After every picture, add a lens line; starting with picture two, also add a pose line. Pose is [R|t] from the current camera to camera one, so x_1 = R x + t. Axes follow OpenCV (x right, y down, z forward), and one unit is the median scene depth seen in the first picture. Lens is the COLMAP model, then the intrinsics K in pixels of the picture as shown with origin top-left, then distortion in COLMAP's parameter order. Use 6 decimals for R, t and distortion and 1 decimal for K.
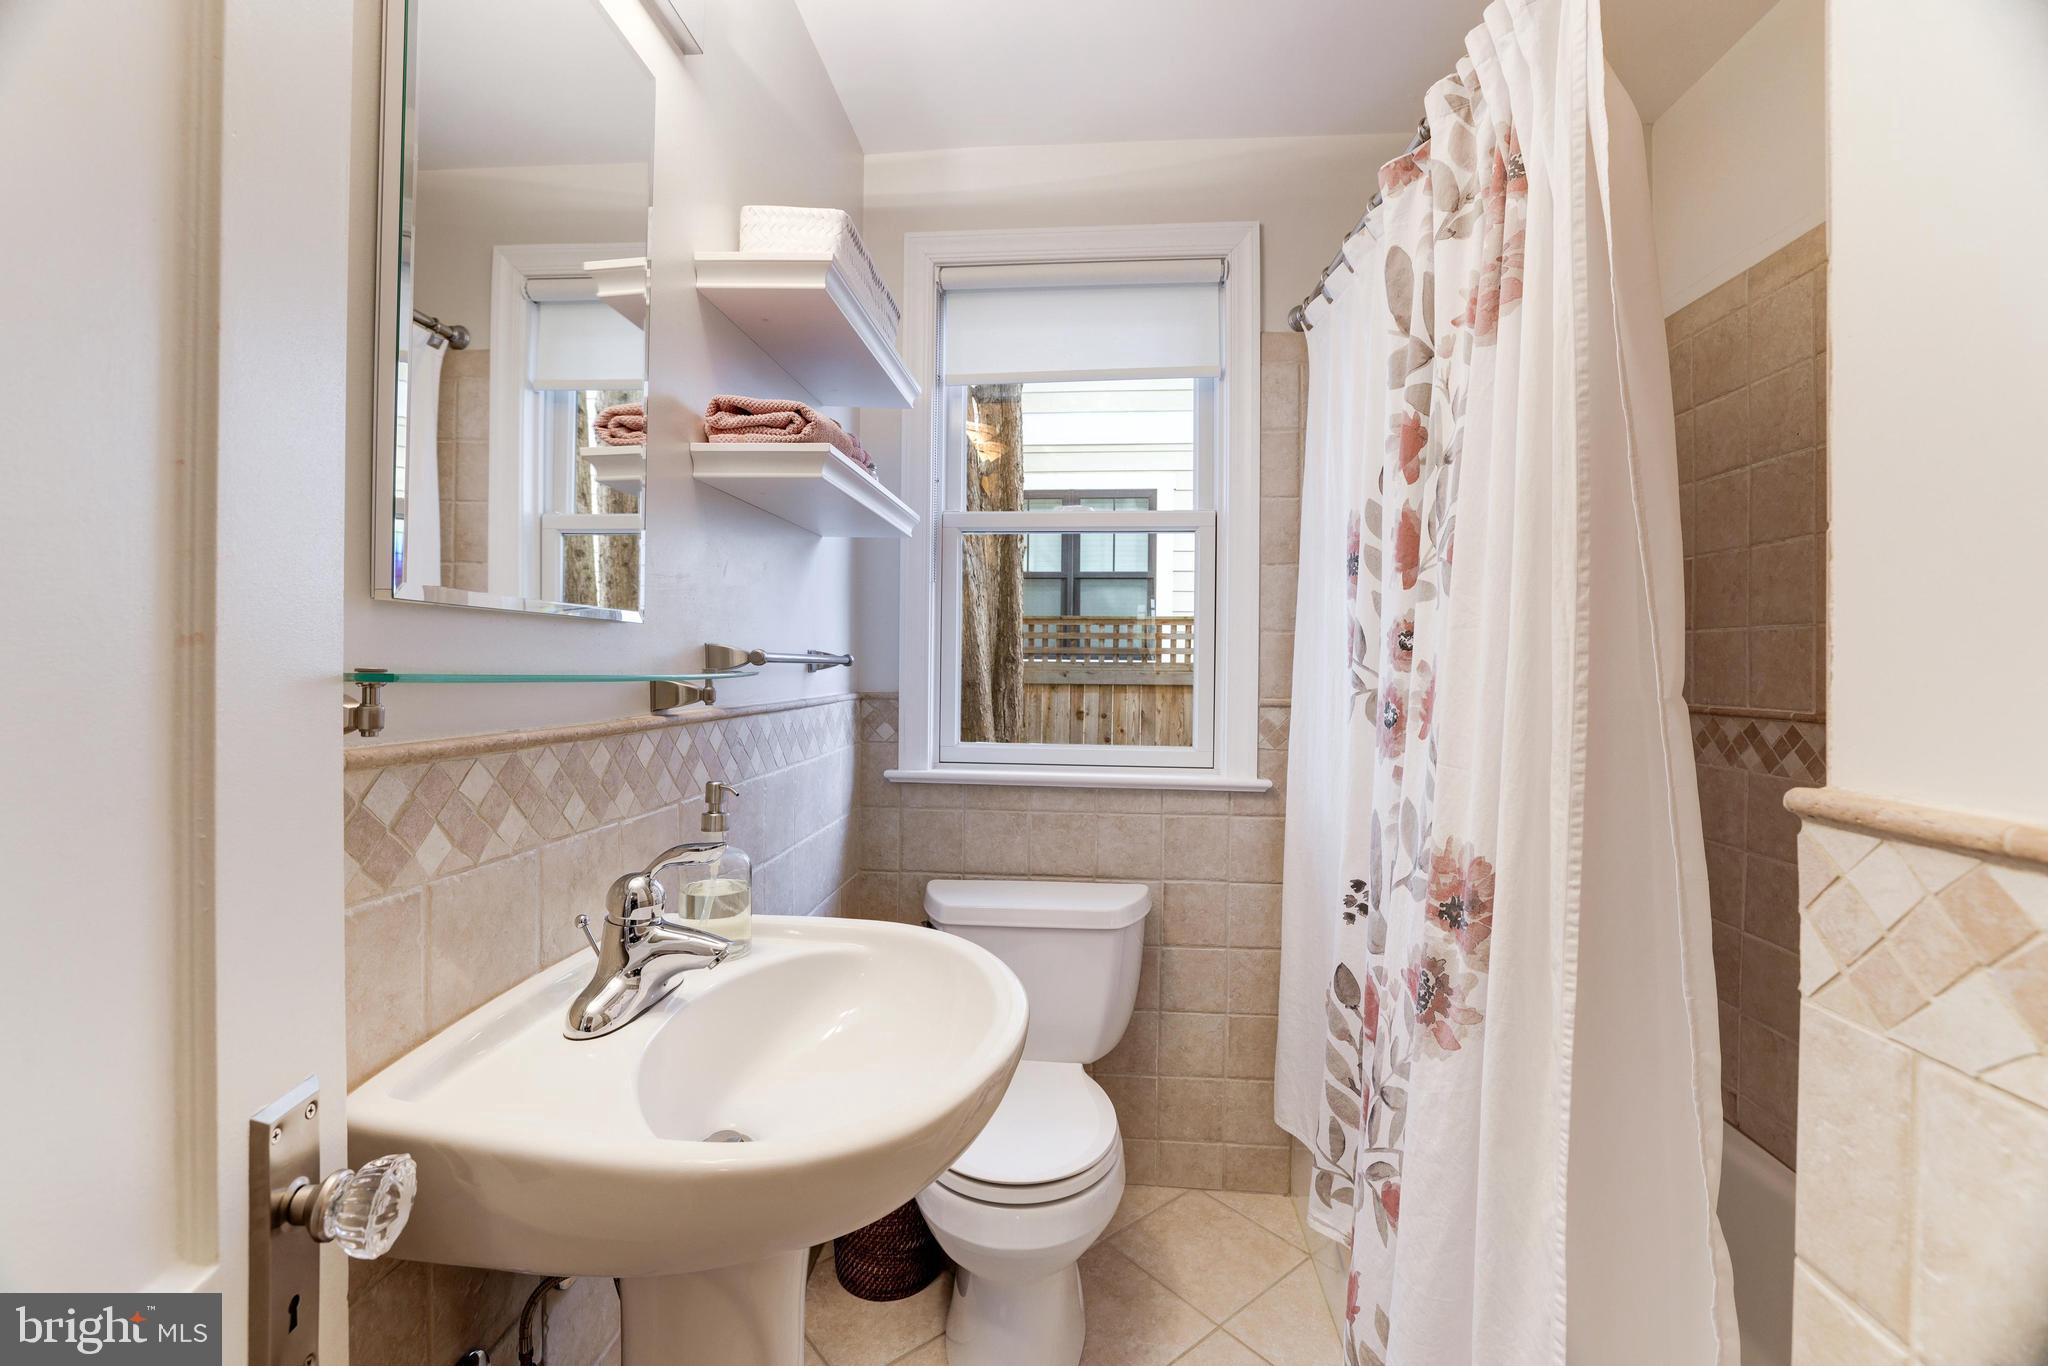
lens RADIAL K [[900.6, 0, 1013.8], [0, 900.6, 677.1], [0, 0, 1]] dist [-0.017196, 0.005977]
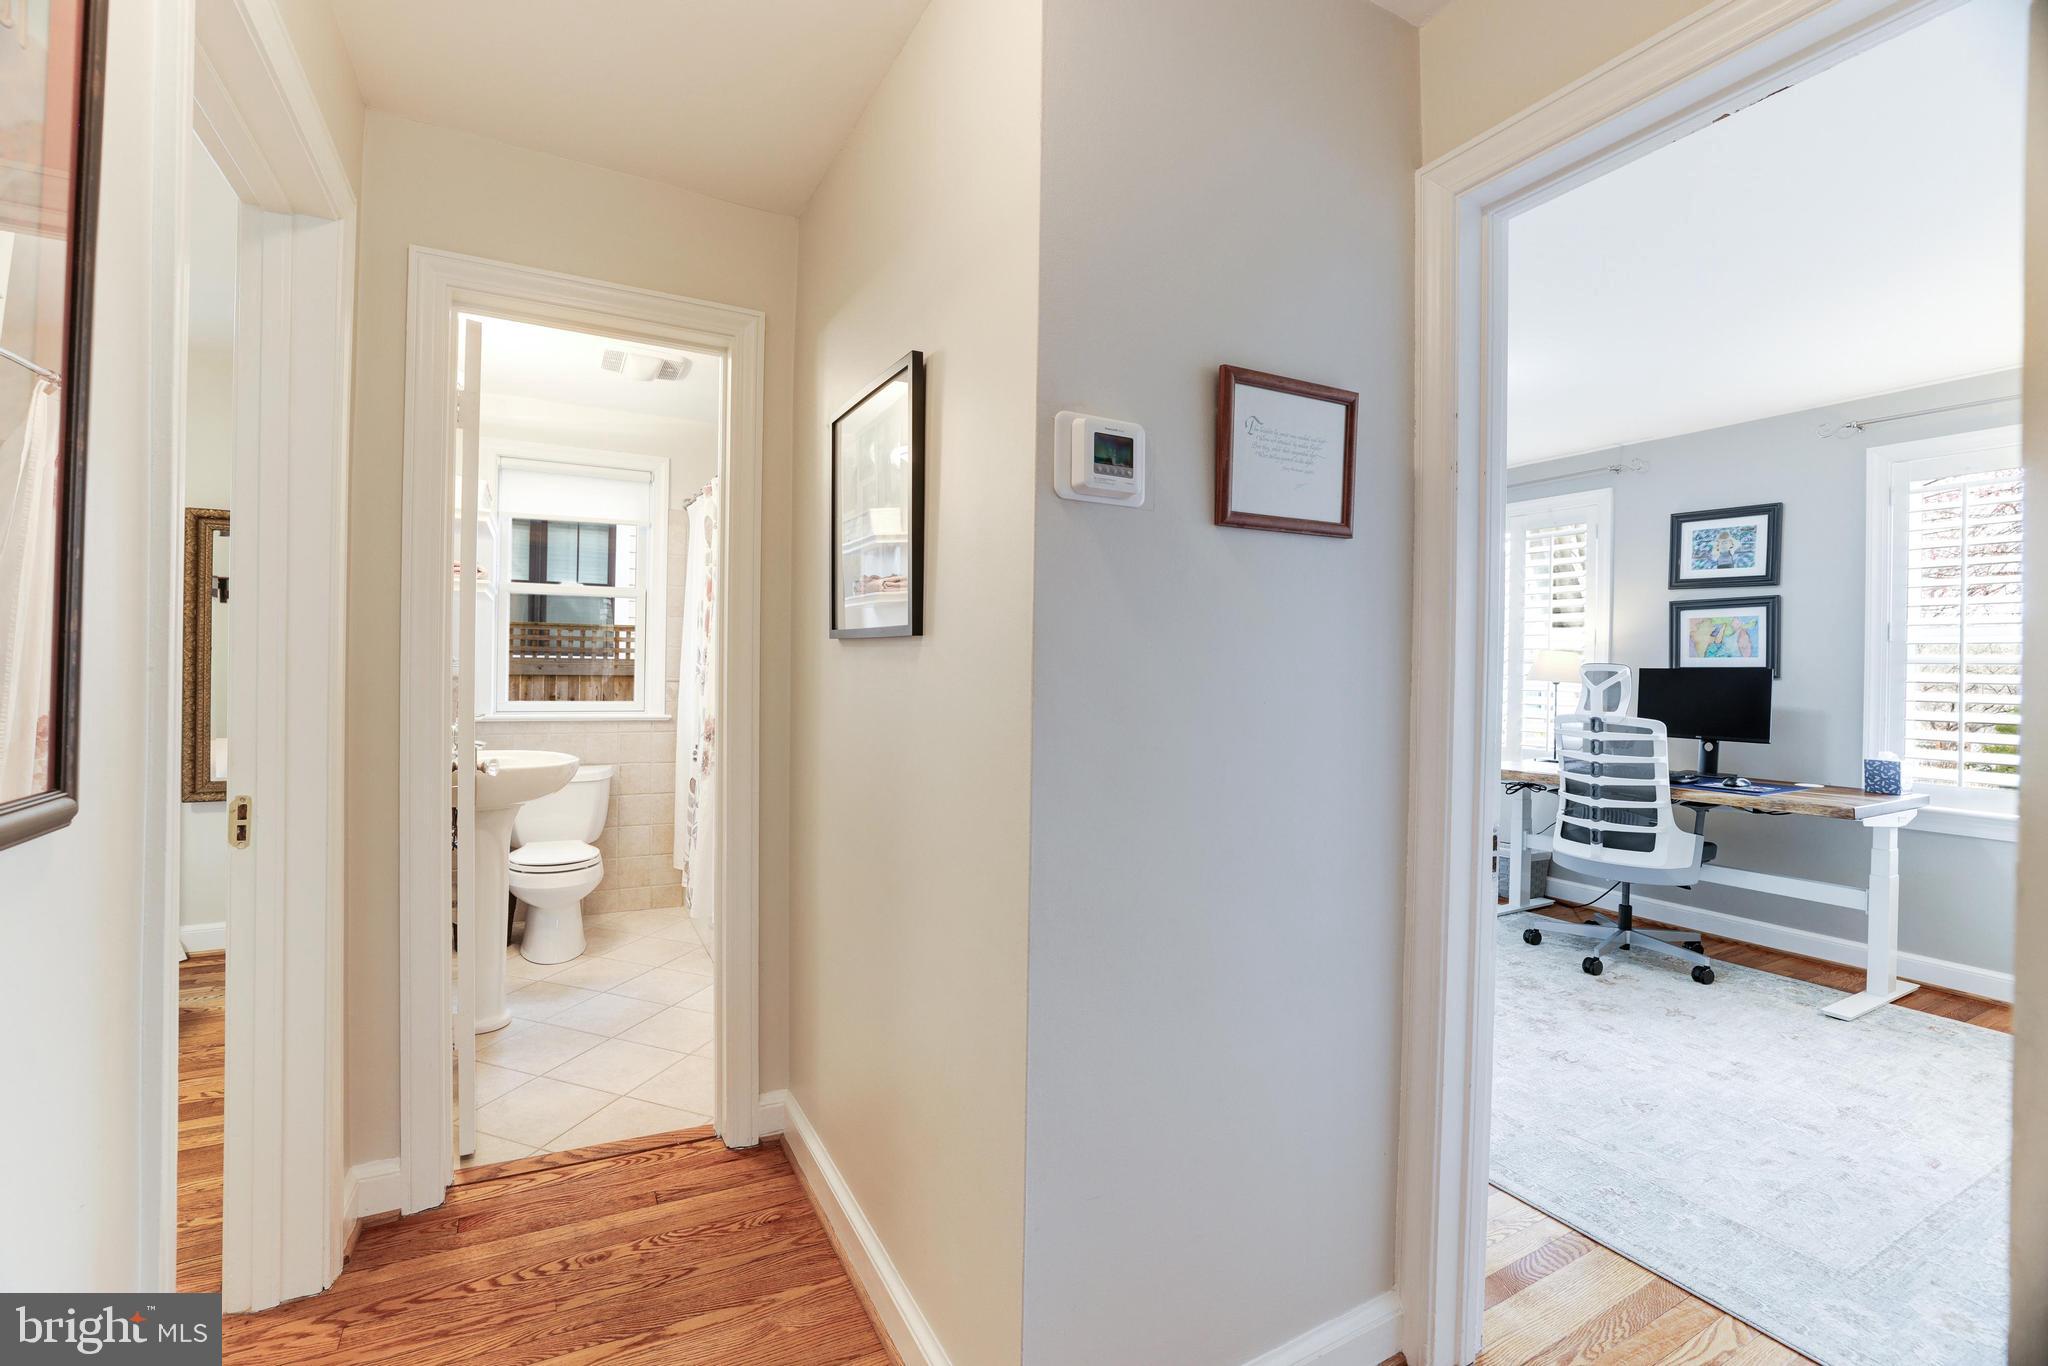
lens RADIAL K [[900.6, 0, 1018.8], [0, 900.6, 674.2], [0, 0, 1]] dist [-0.017196, 0.005977]
pose [[0.836568, -0.003155, 0.547855, -0.077401], [0.000972, 0.999990, 0.004273, 0.002091], [-0.547863, -0.003042, 0.836563, -0.486584]]
